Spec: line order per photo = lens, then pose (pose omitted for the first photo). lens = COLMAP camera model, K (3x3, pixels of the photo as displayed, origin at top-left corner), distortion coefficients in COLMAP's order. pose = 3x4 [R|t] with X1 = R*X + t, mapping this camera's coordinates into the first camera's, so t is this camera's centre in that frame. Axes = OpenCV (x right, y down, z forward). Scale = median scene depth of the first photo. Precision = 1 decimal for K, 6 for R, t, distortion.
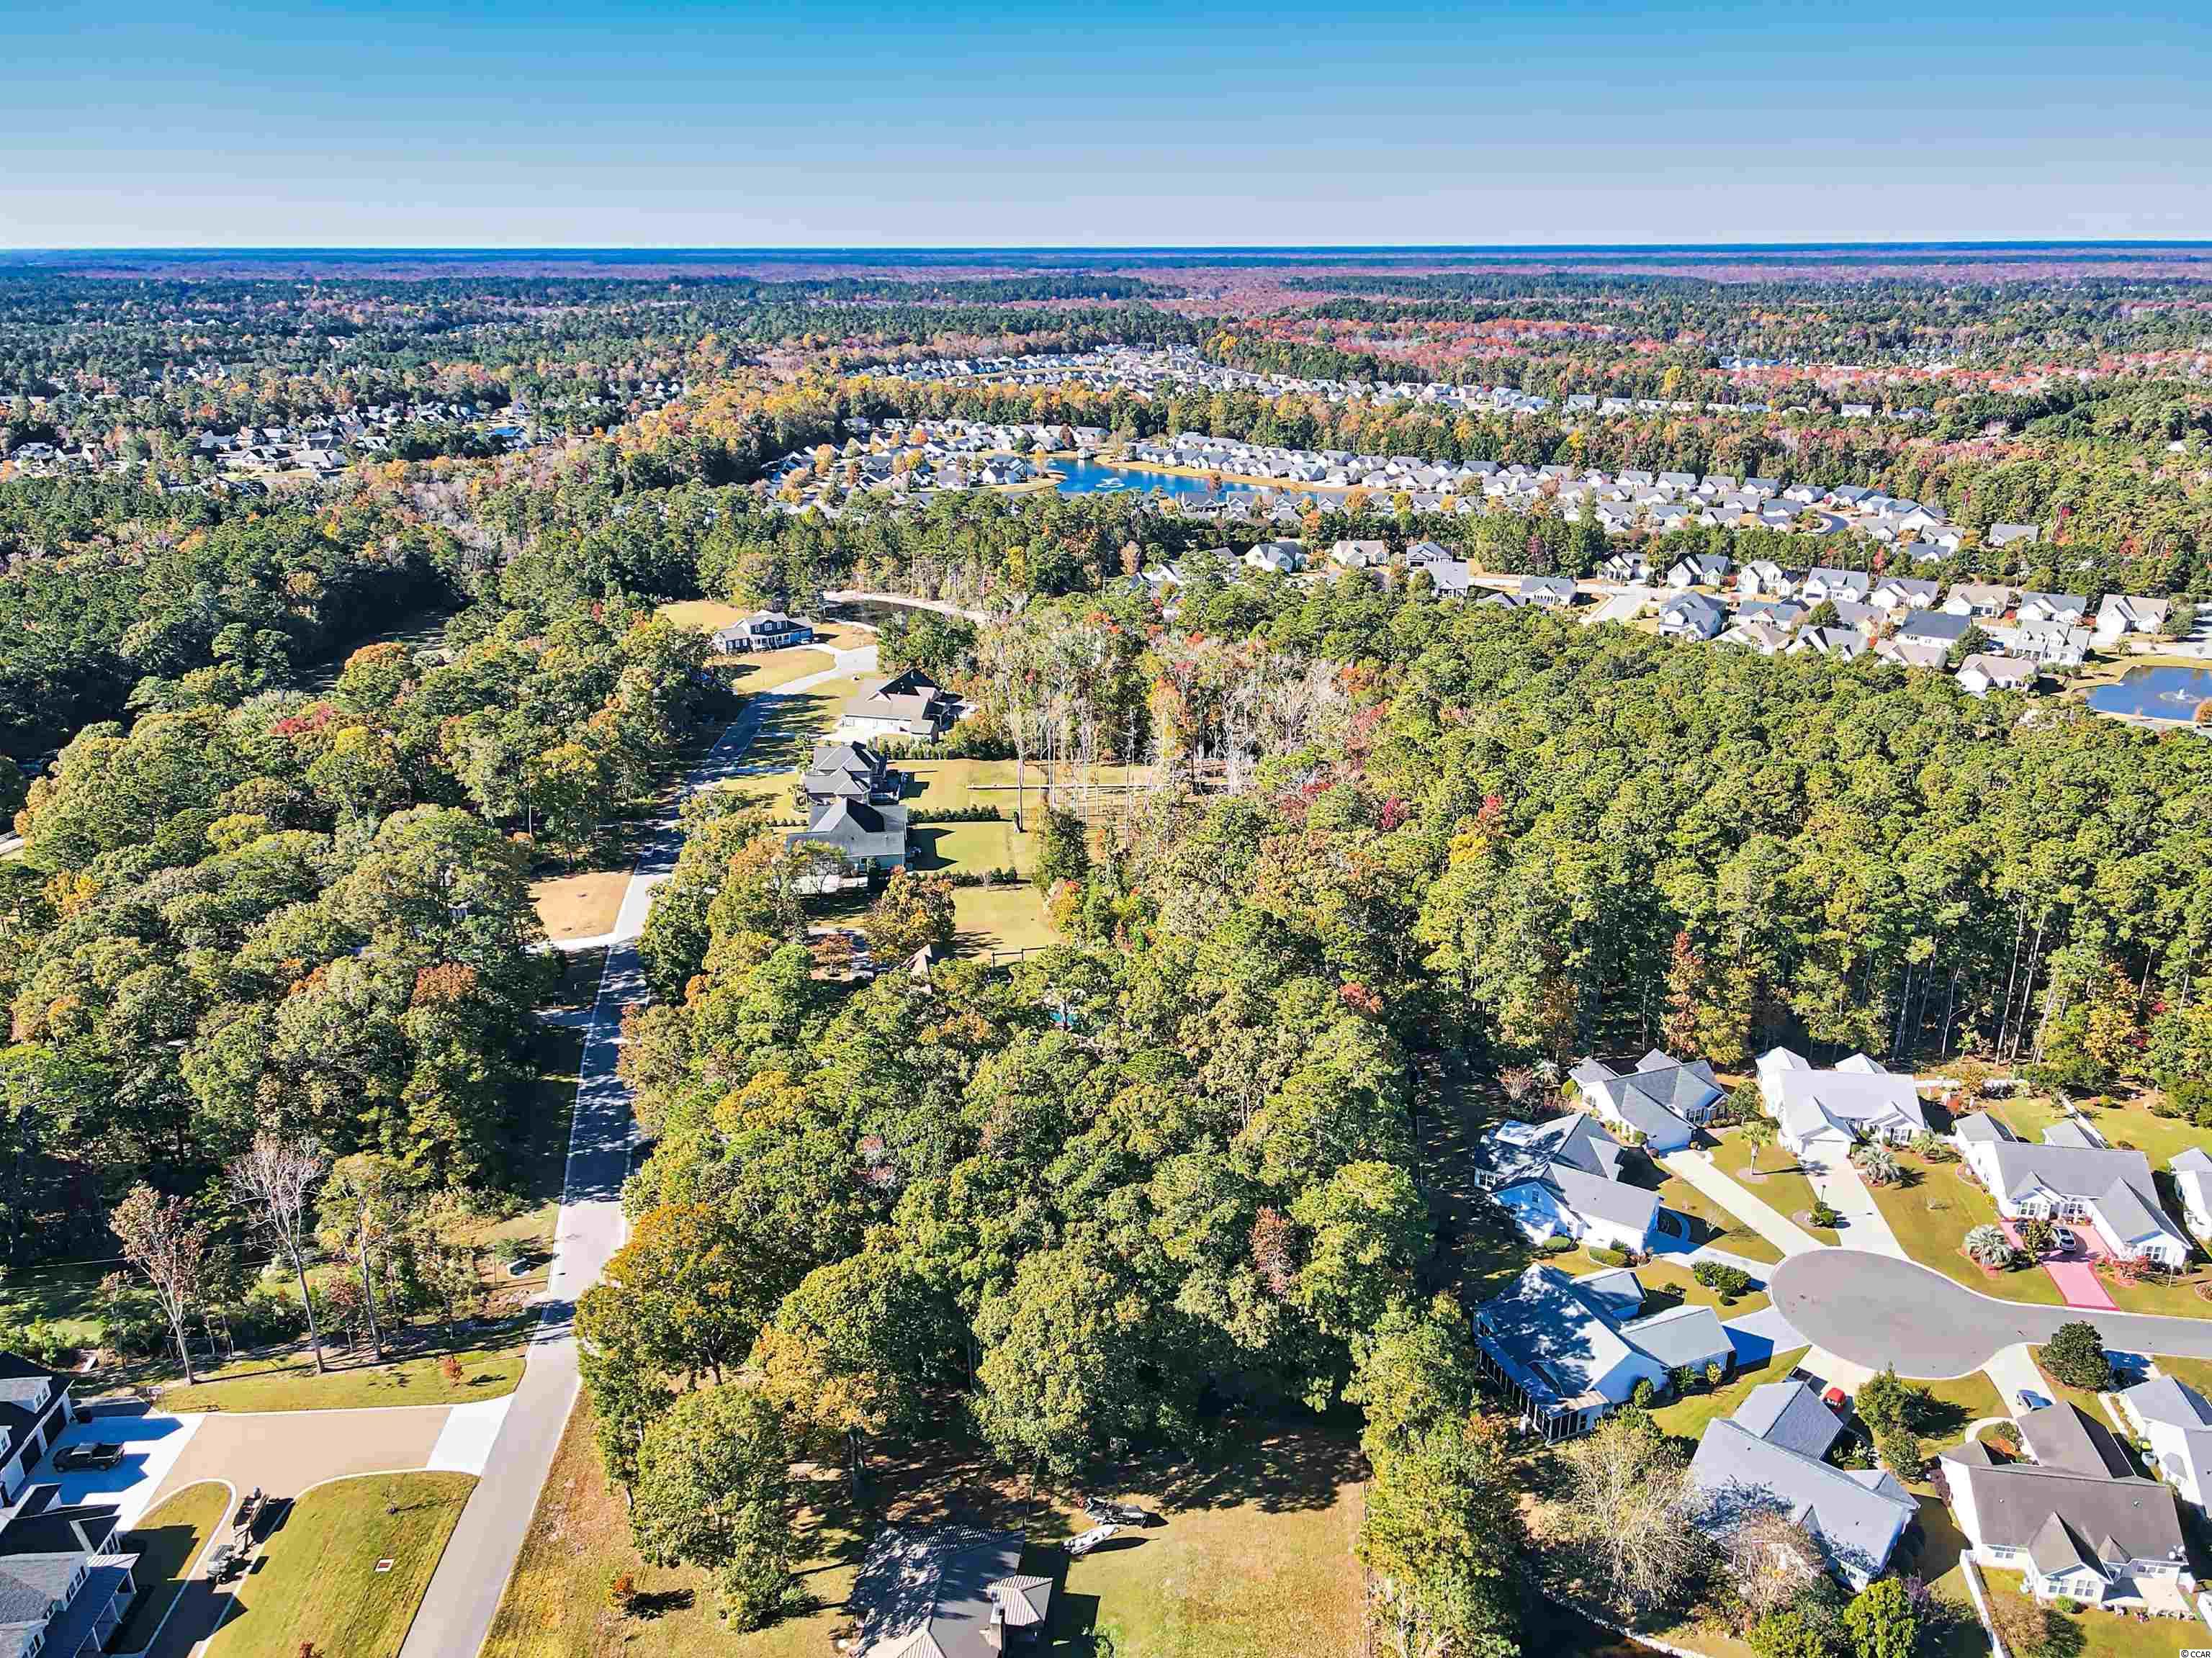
lens RADIAL K [[1618.4, 0, 1115.0], [0, 1618.4, 830.6], [0, 0, 1]] dist [0.009734, 0.015625]
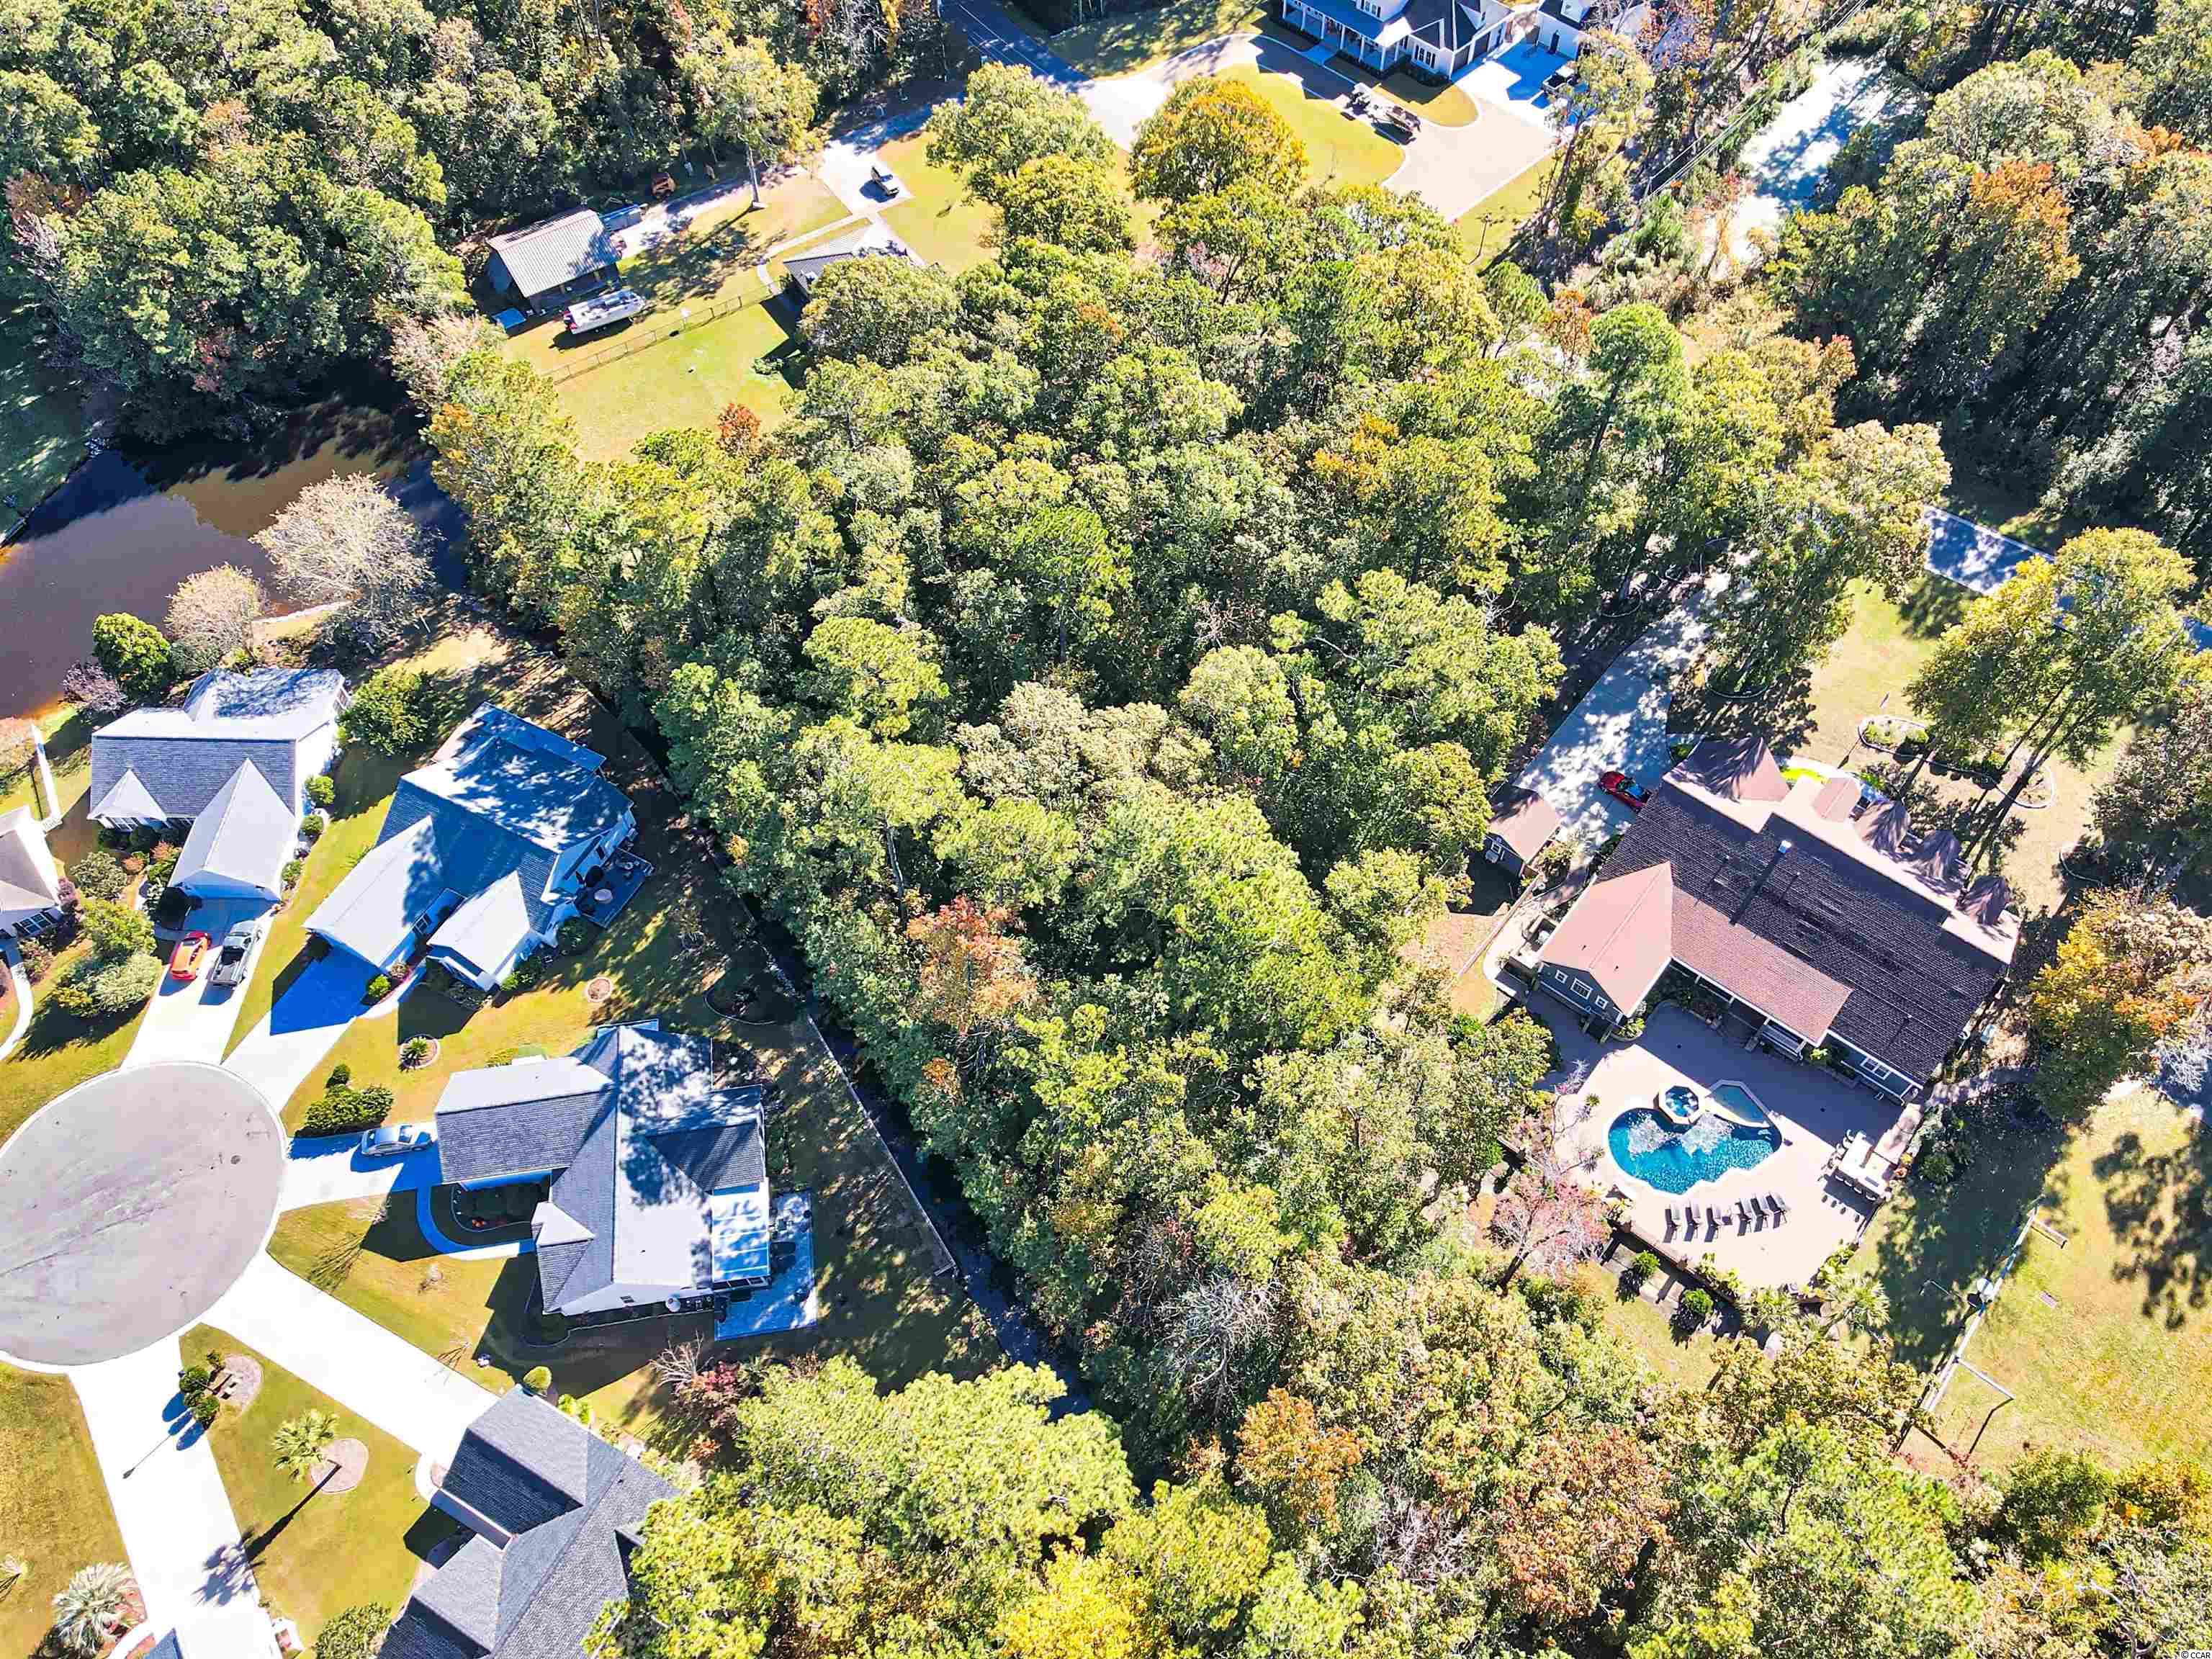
lens RADIAL K [[1618.5, 0, 1107.4], [0, 1618.5, 820.8], [0, 0, 1]] dist [0.009734, 0.015625]
pose [[-0.763175, 0.545738, -0.346027, 0.162338], [-0.207559, 0.300084, 0.931058, -0.234956], [0.611951, 0.782381, -0.115743, 0.629216]]
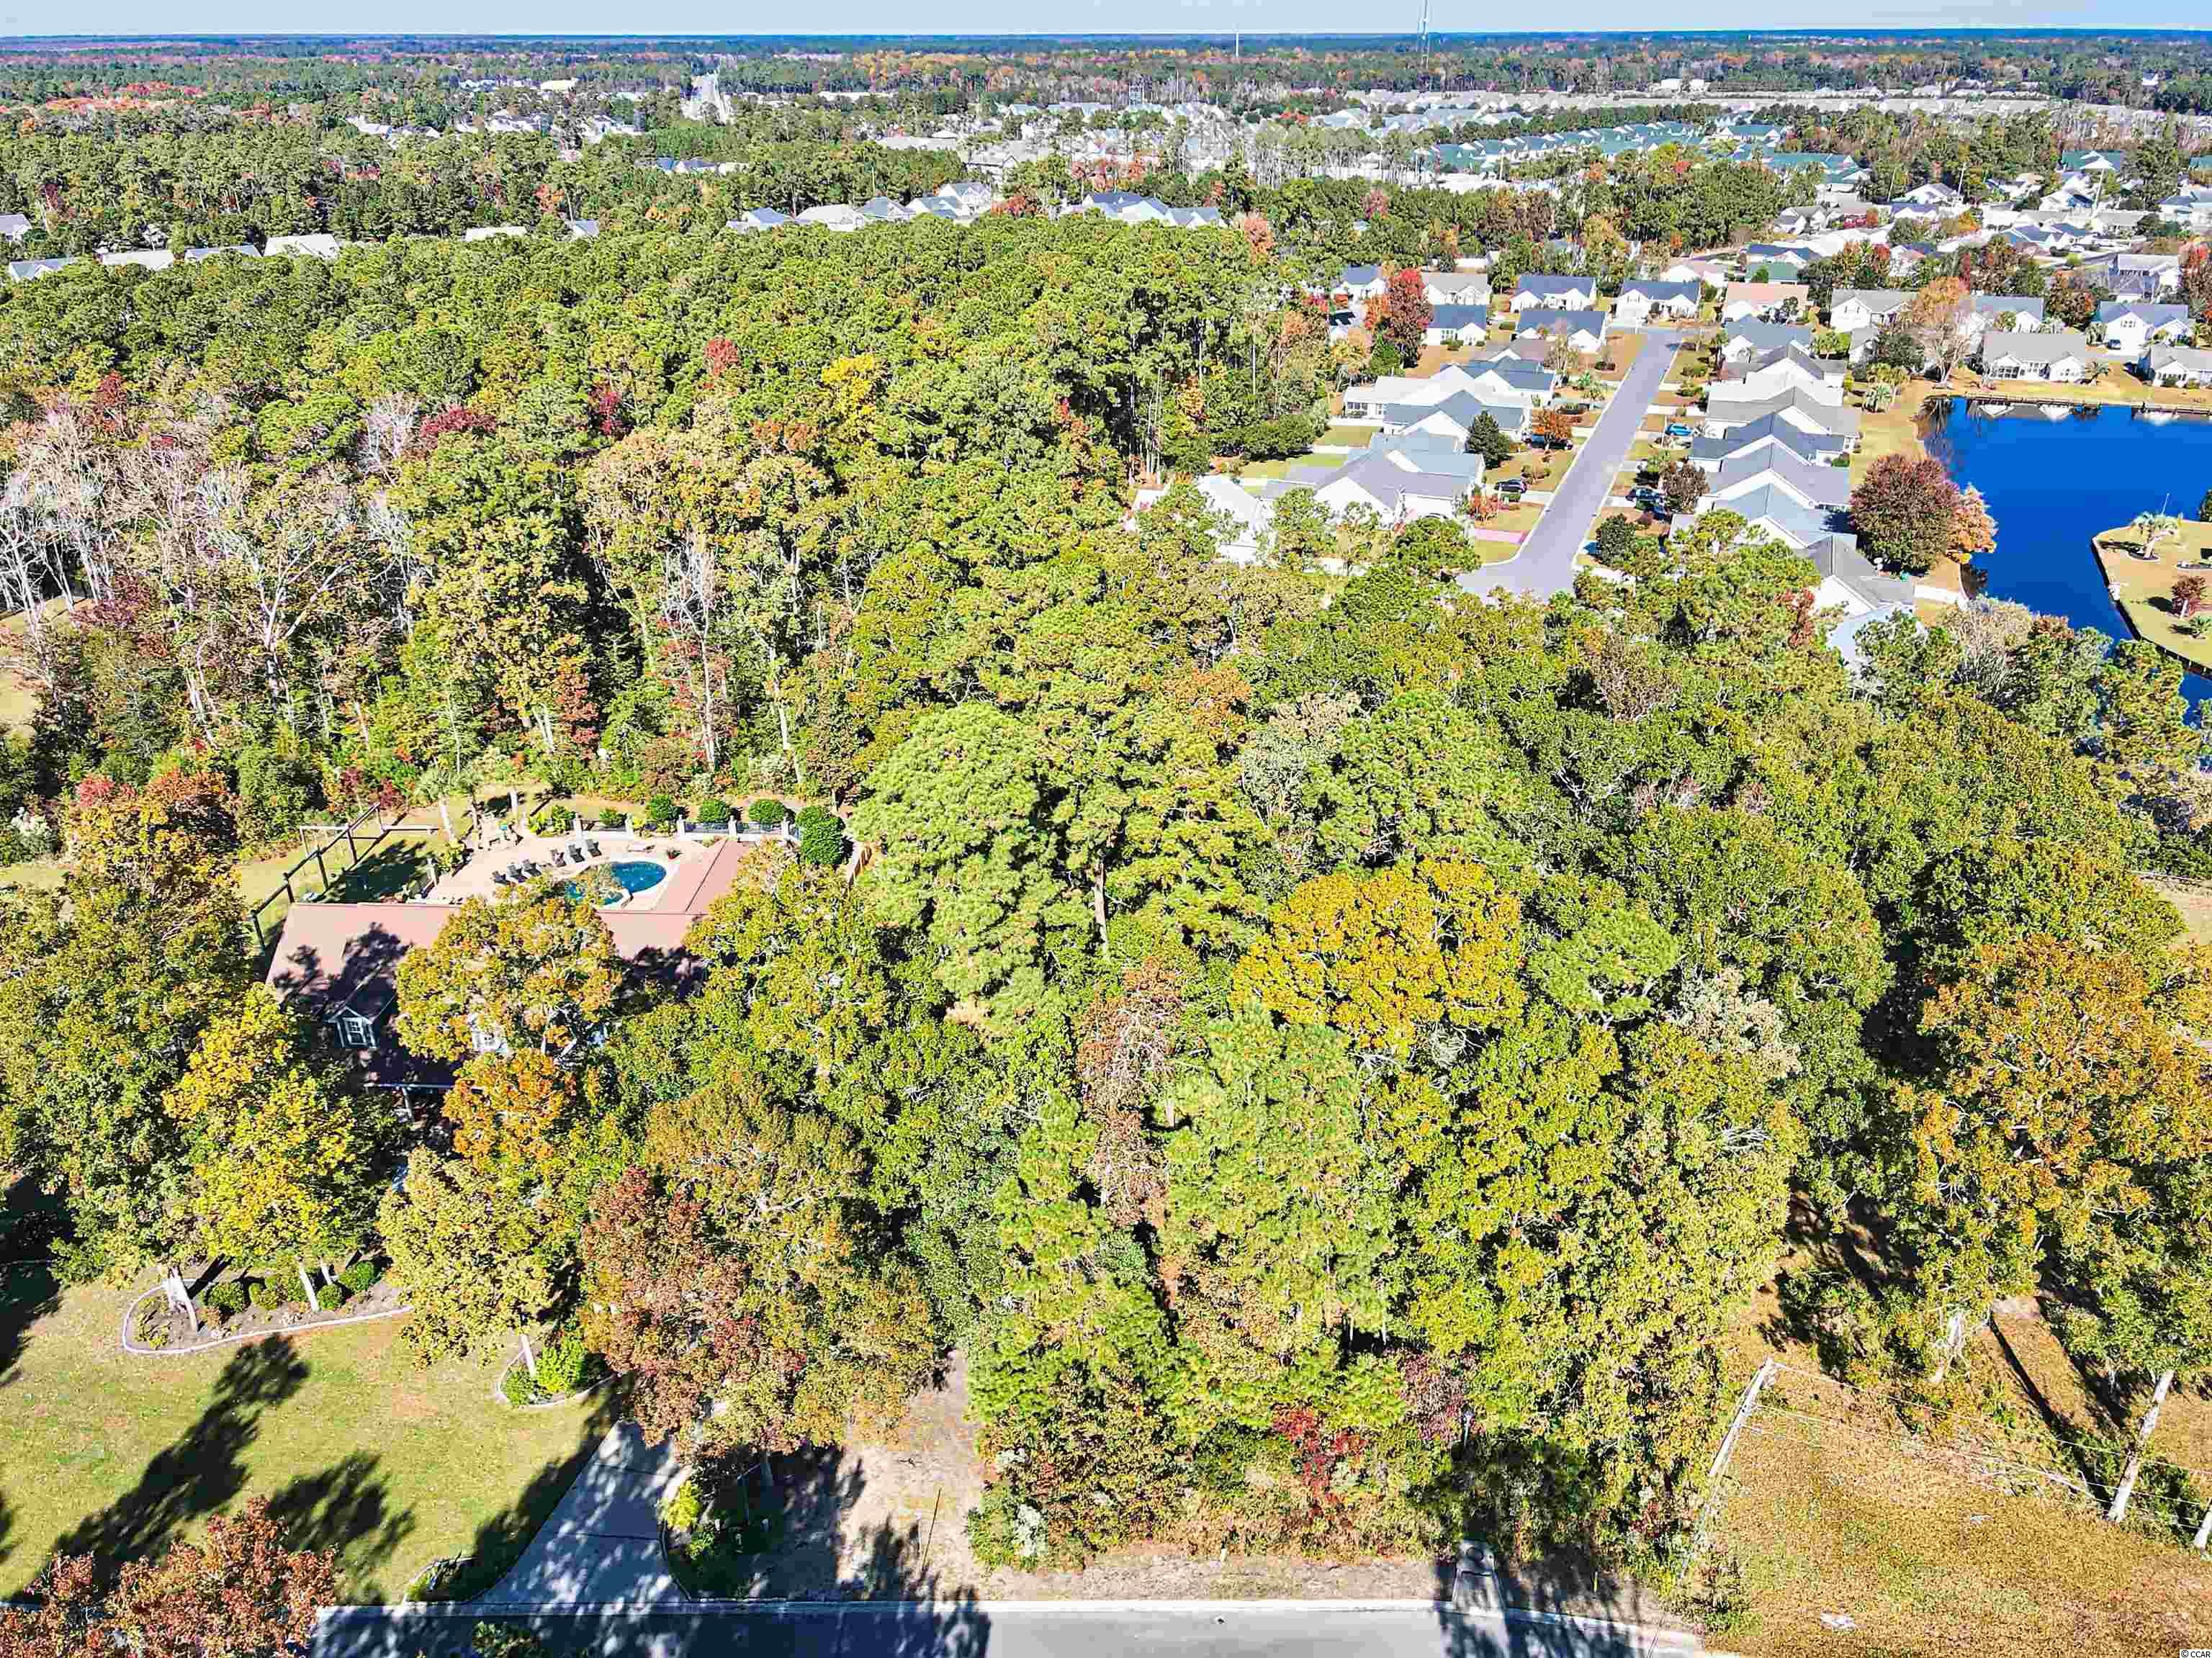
lens RADIAL K [[1618.4, 0, 1113.7], [0, 1618.4, 829.3], [0, 0, 1]] dist [0.009734, 0.015625]
pose [[0.227747, -0.428646, 0.874296, -0.307526], [0.337041, 0.877091, 0.342220, -0.013133], [-0.913529, 0.216734, 0.344226, 0.480333]]
